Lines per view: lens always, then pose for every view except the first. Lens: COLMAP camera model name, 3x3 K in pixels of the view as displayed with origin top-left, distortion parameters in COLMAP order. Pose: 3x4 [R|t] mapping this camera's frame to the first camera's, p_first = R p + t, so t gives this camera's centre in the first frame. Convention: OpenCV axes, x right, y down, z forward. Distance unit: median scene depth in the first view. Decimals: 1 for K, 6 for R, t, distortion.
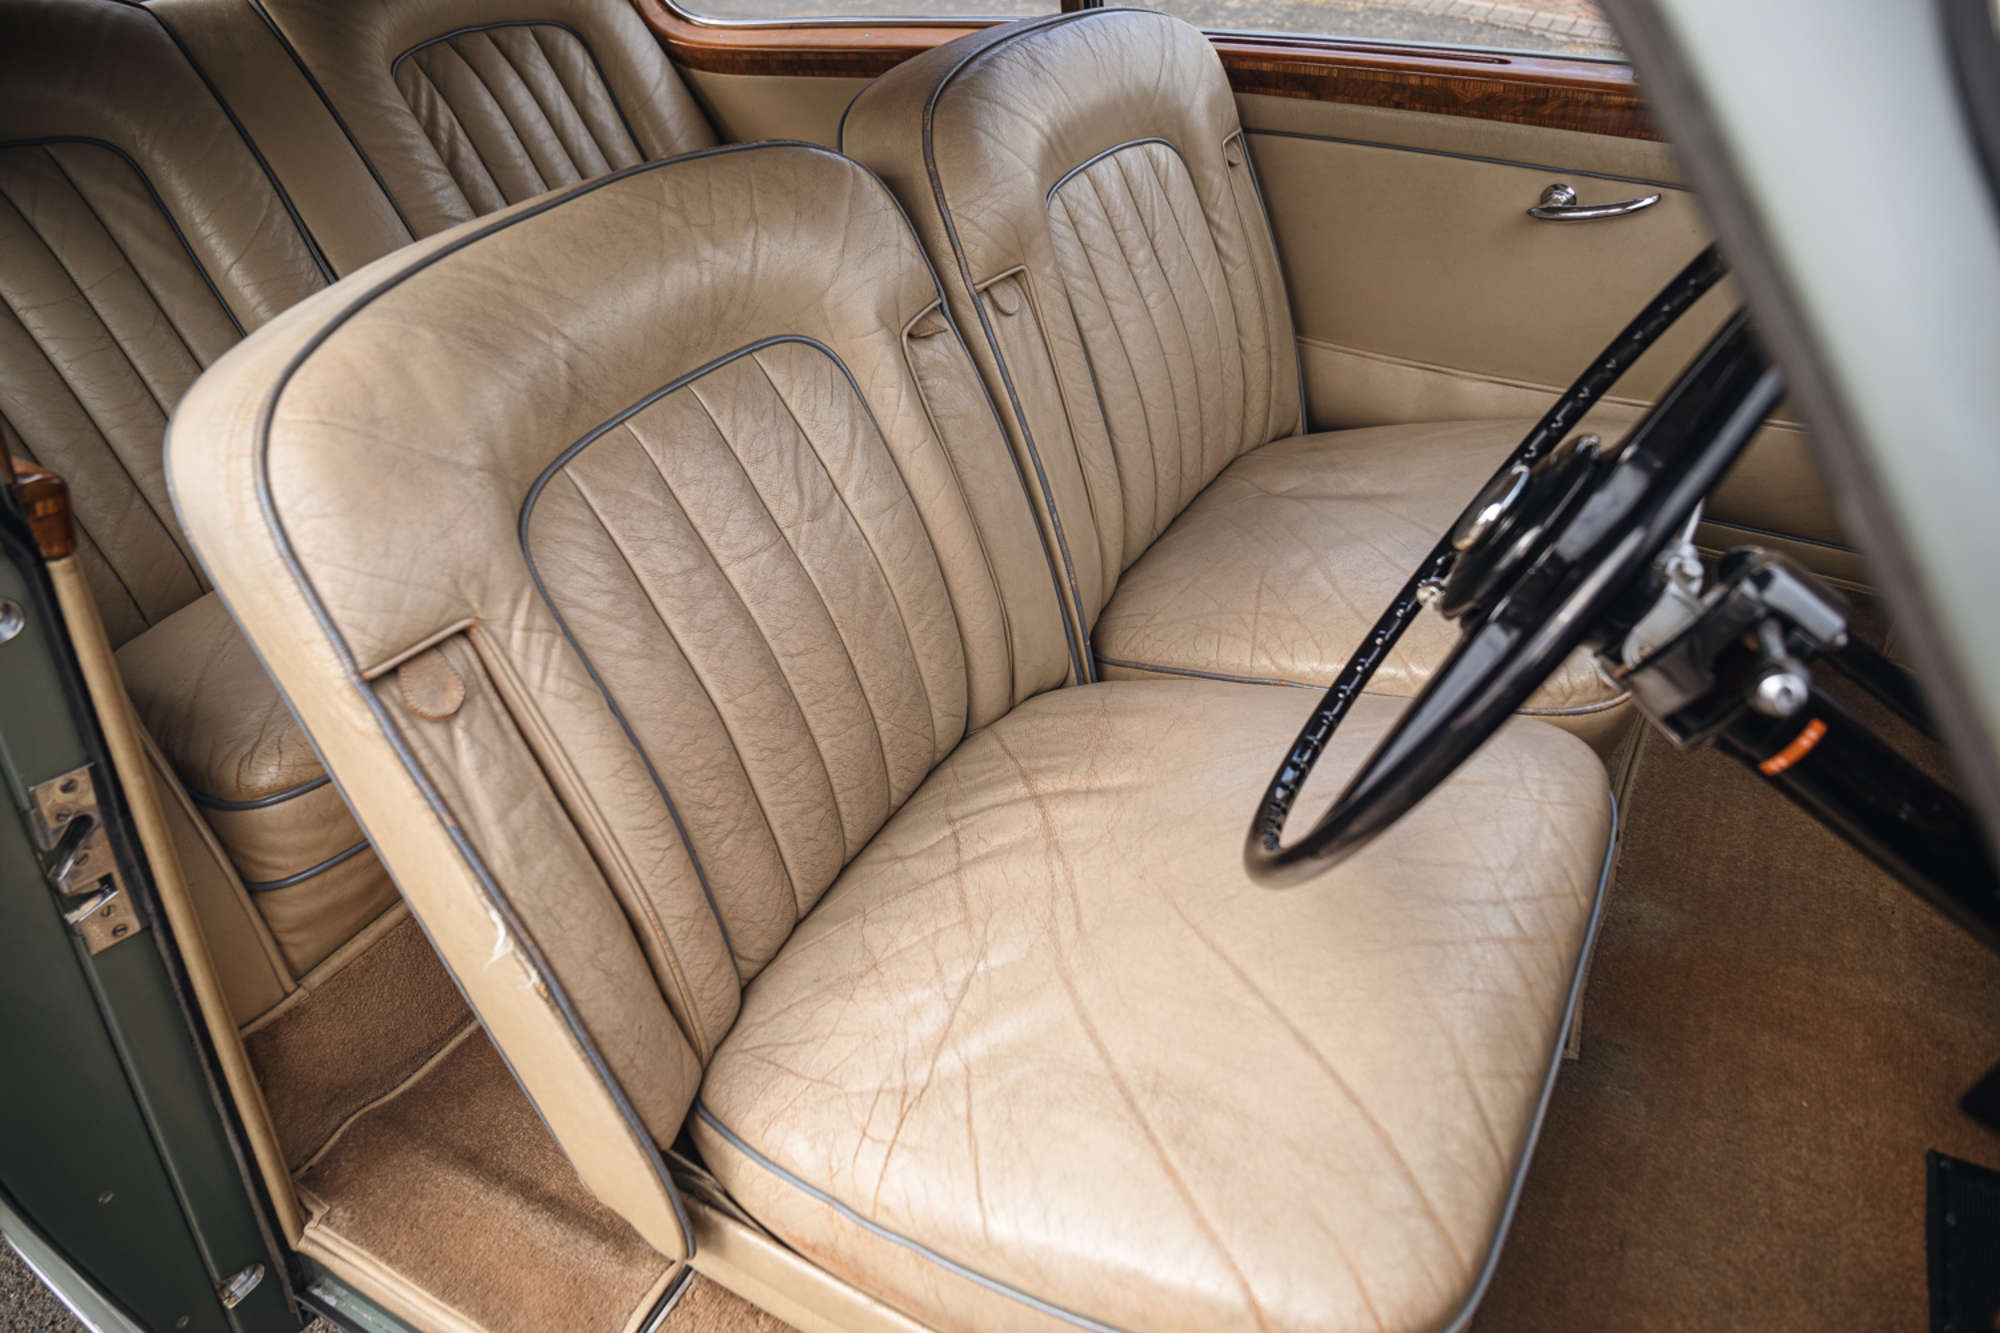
lens RADIAL K [[1325.7, 0, 1000.0], [0, 1325.7, 666.5], [0, 0, 1]] dist [-0.120331, 0.104950]
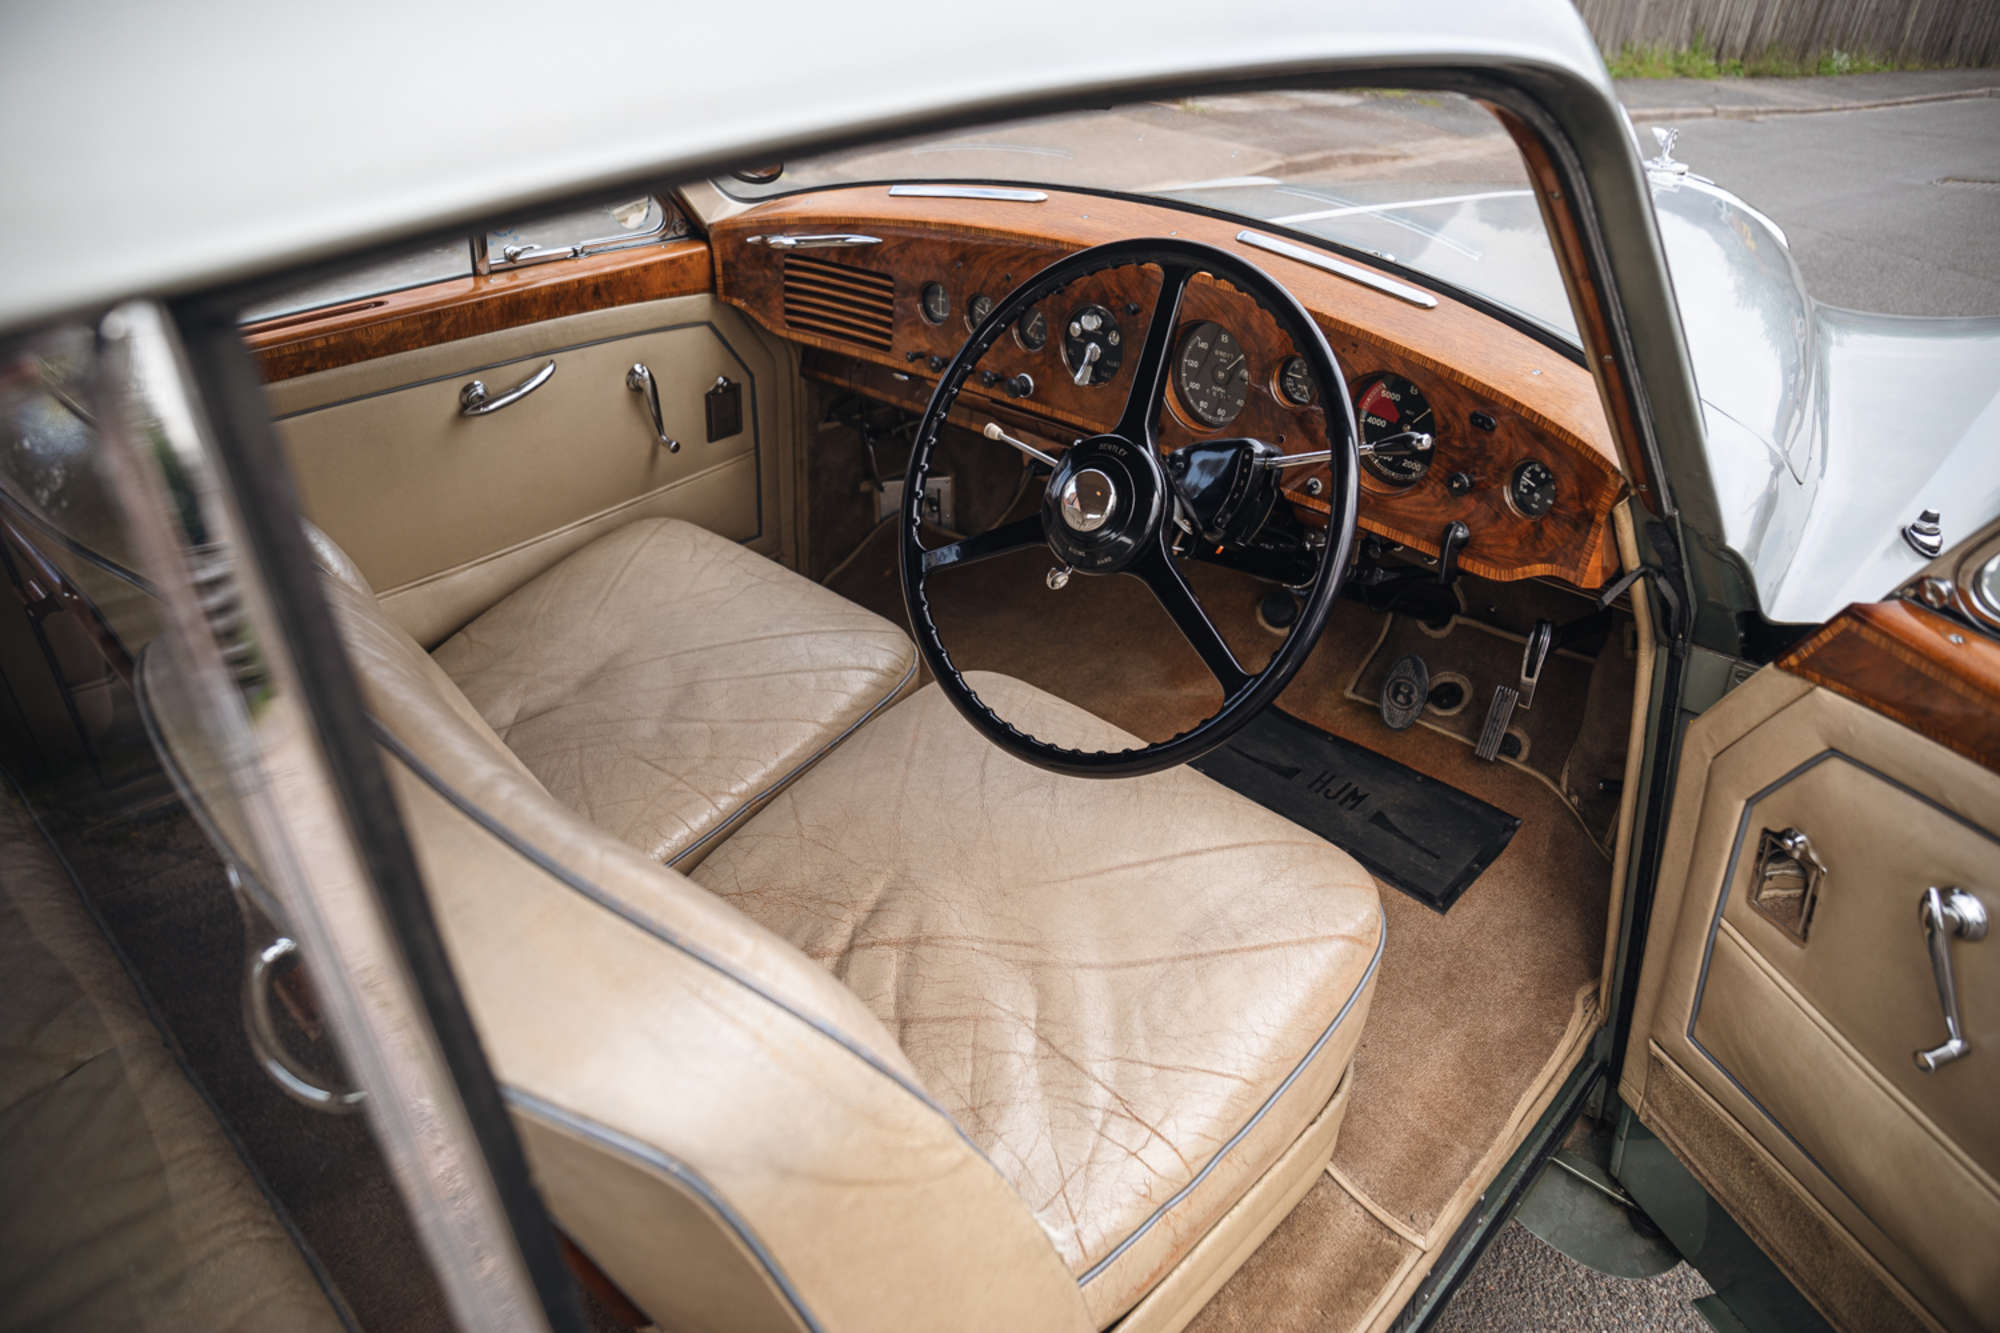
lens RADIAL K [[1325.7, 0, 1000.0], [0, 1325.7, 666.5], [0, 0, 1]] dist [-0.120331, 0.104950]
pose [[0.252154, -0.475628, 0.842732, -0.563469], [0.563735, 0.780035, 0.271567, -0.236905], [-0.786524, 0.406601, 0.464817, 0.206691]]
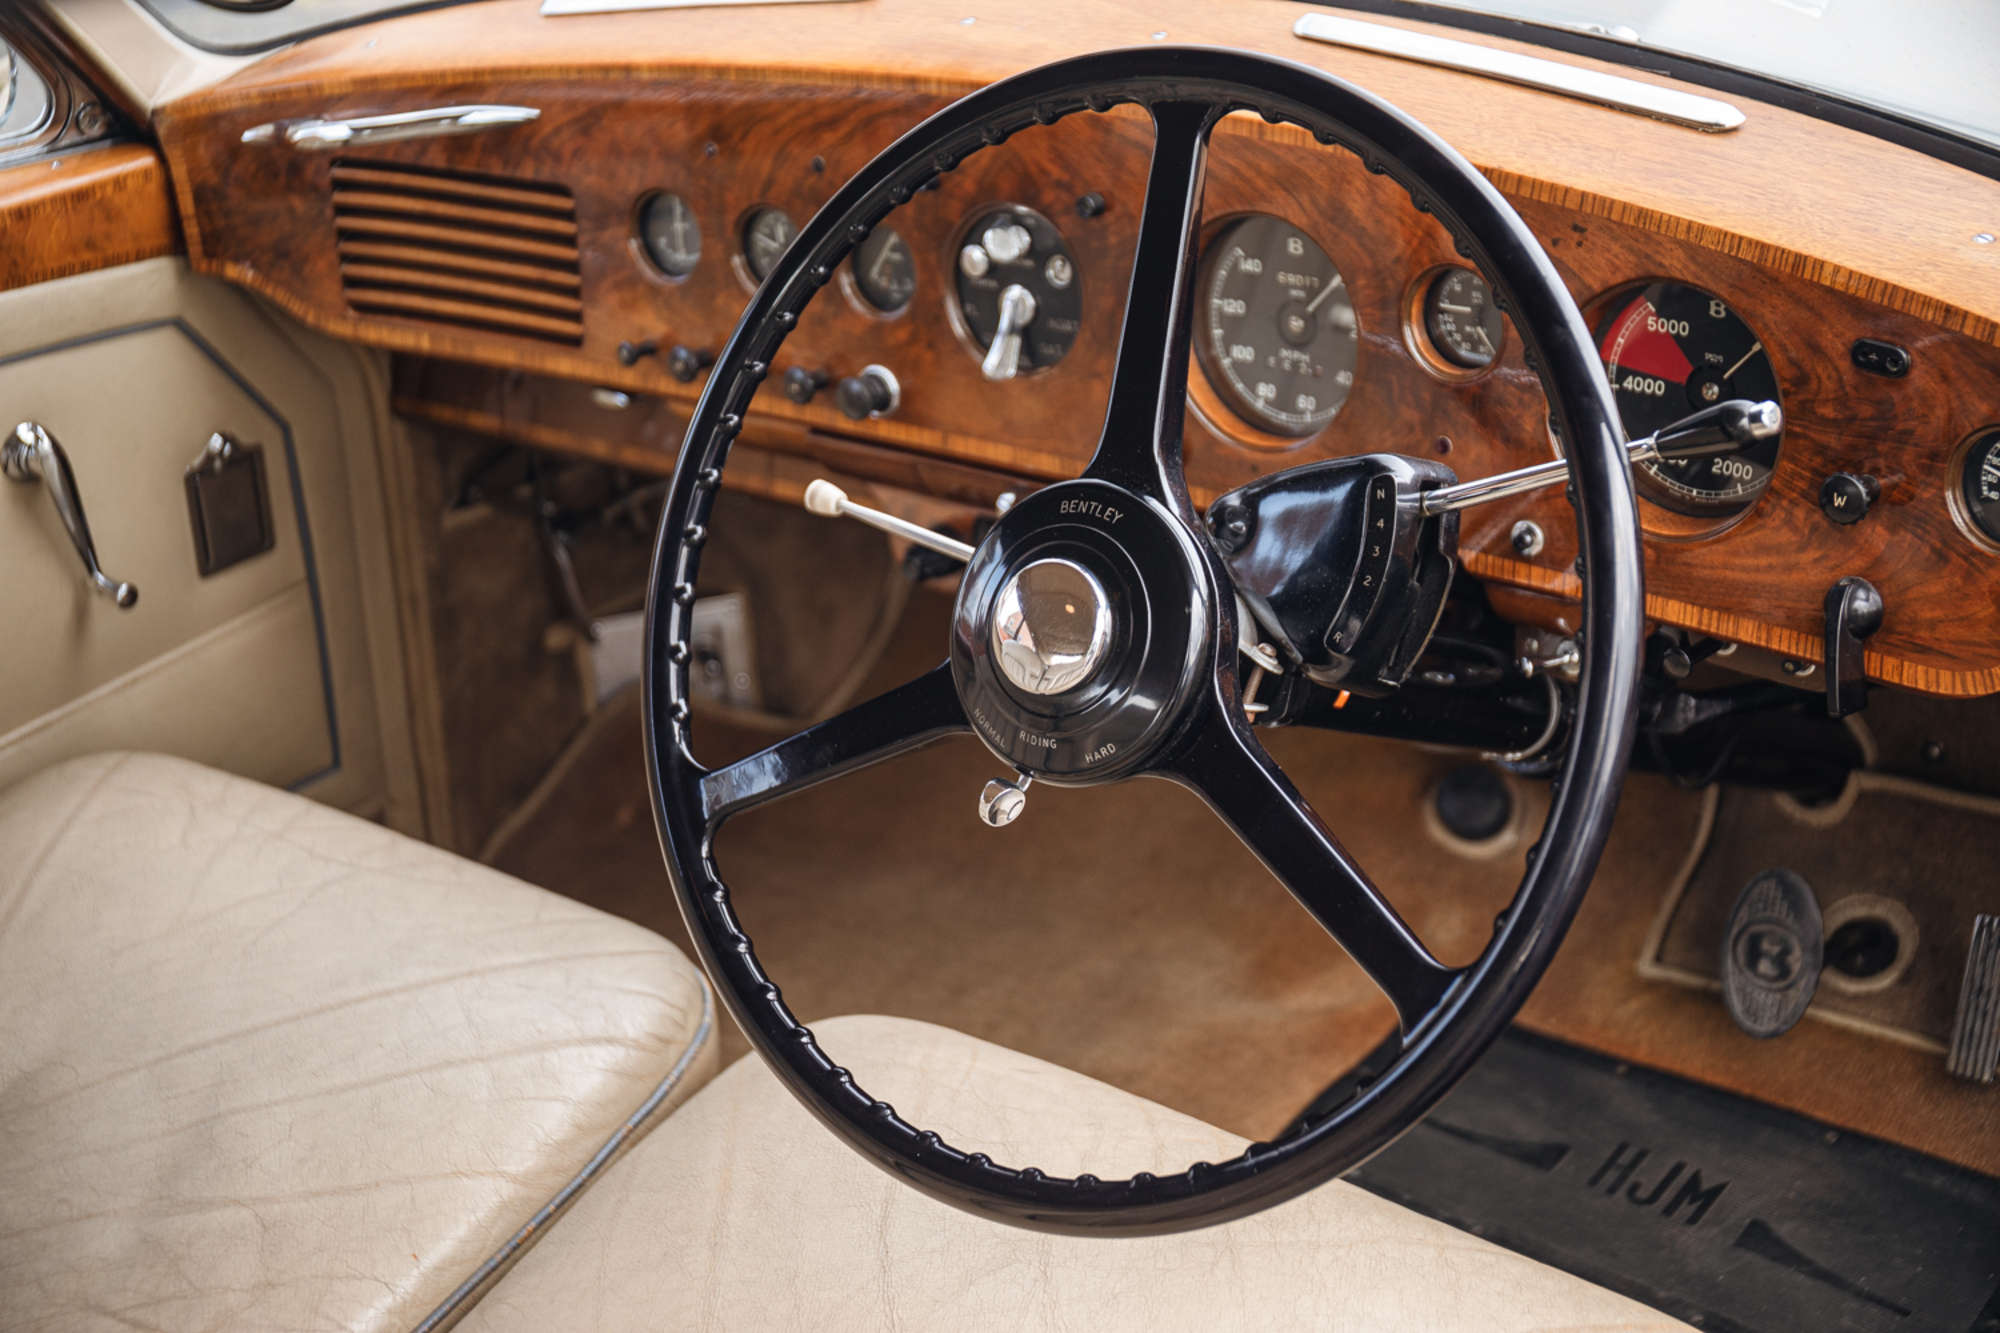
lens RADIAL K [[2765.1, 0, 1000.0], [0, 2765.1, 666.5], [0, 0, 1]] dist [0.064109, 0.004875]
pose [[0.159138, -0.405590, 0.900095, -0.526064], [0.636478, 0.739100, 0.220515, -0.237873], [-0.754700, 0.537798, 0.375768, 0.223536]]
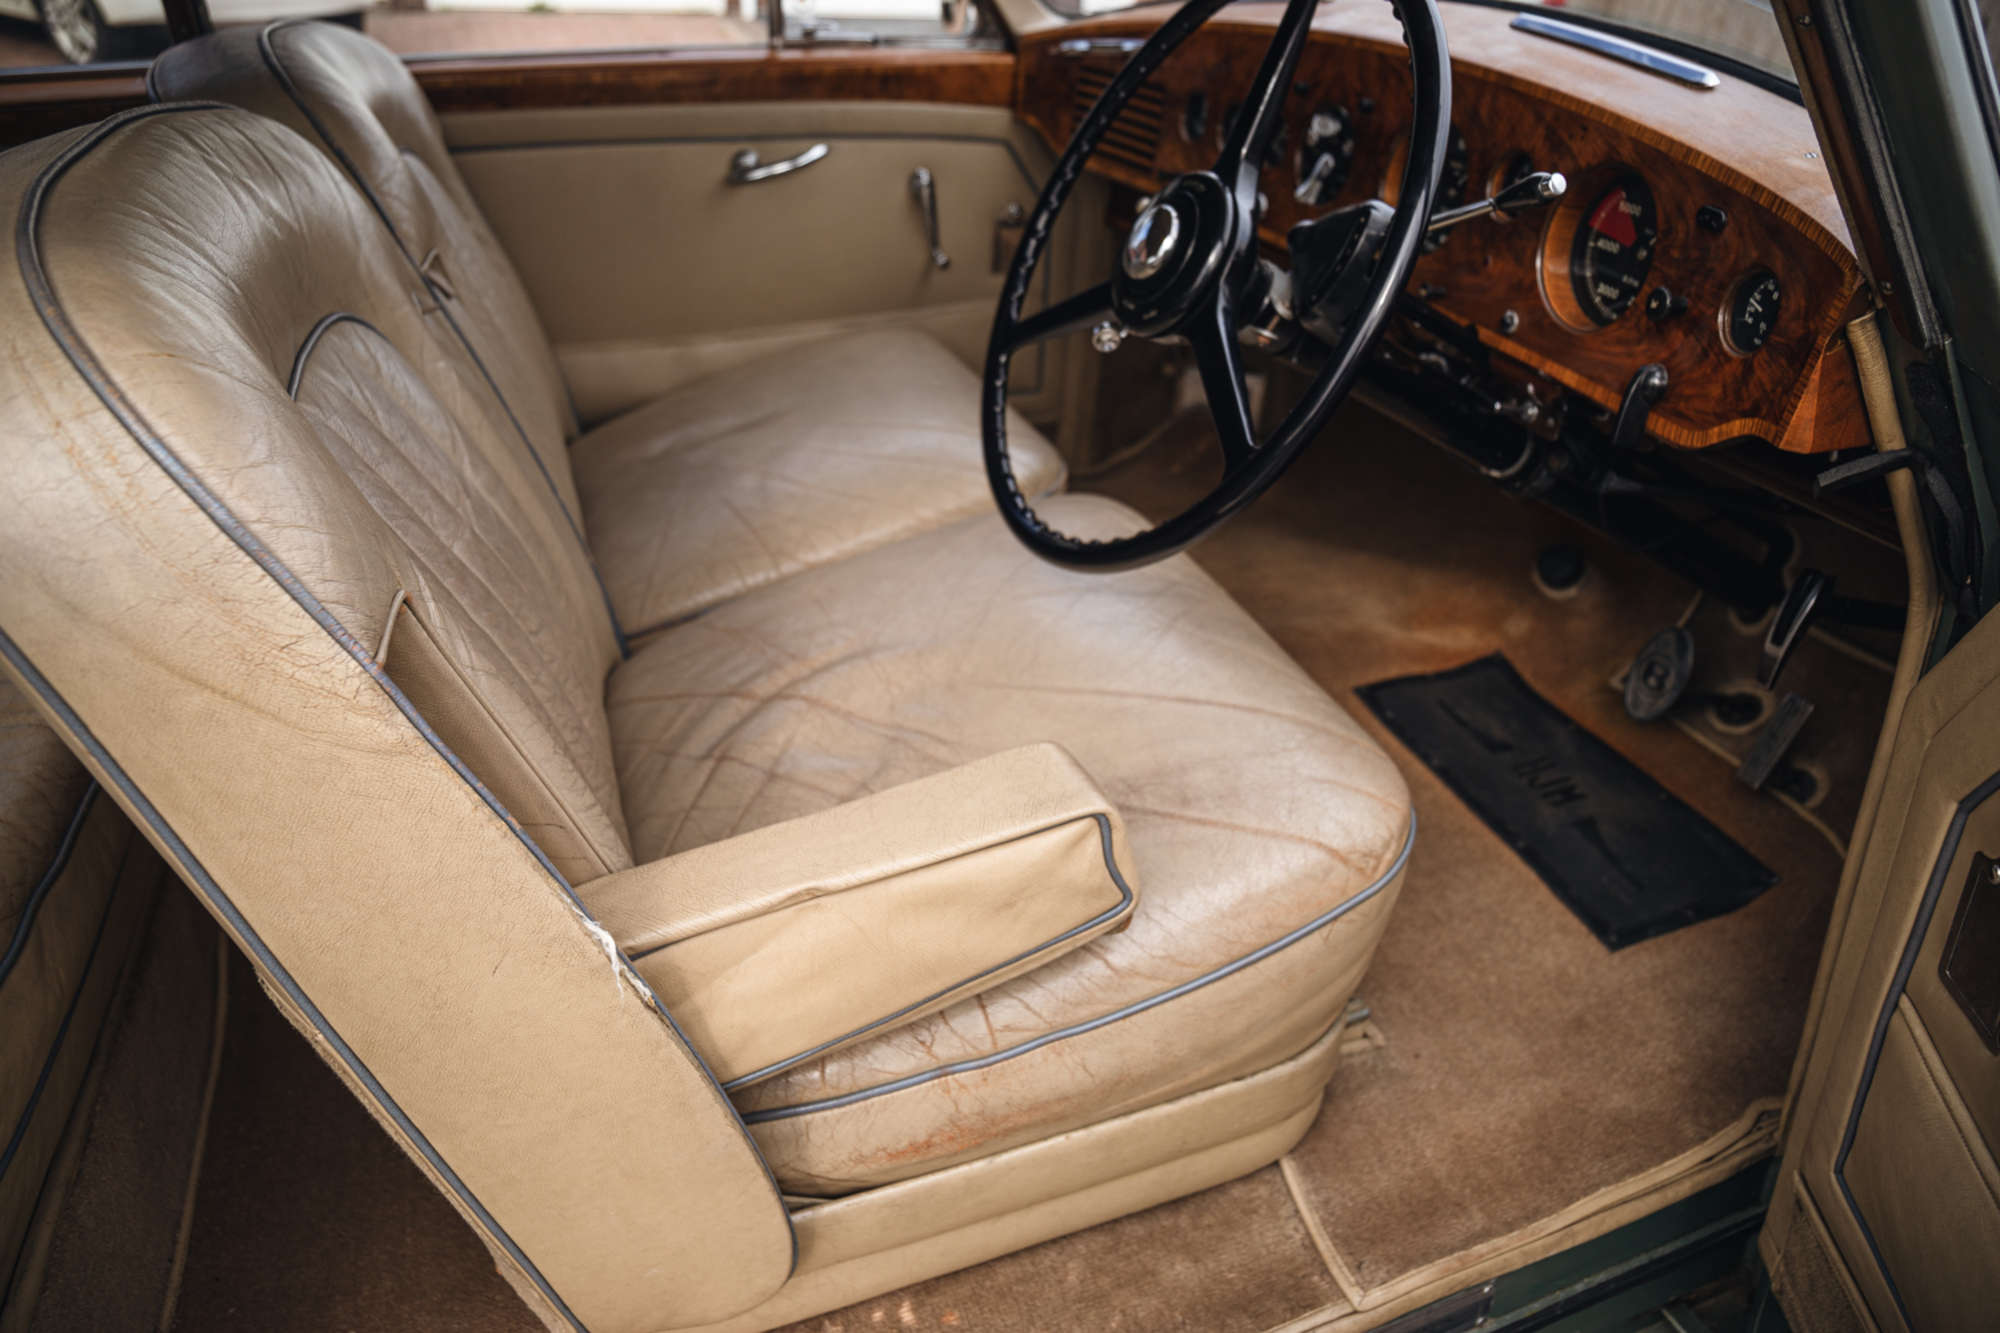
lens RADIAL K [[1325.7, 0, 1000.0], [0, 1325.7, 666.5], [0, 0, 1]] dist [-0.120331, 0.104950]
pose [[0.640646, -0.351757, 0.682524, -0.389876], [0.411996, 0.907576, 0.081027, 0.046759], [-0.647944, 0.229288, 0.726358, 0.118201]]
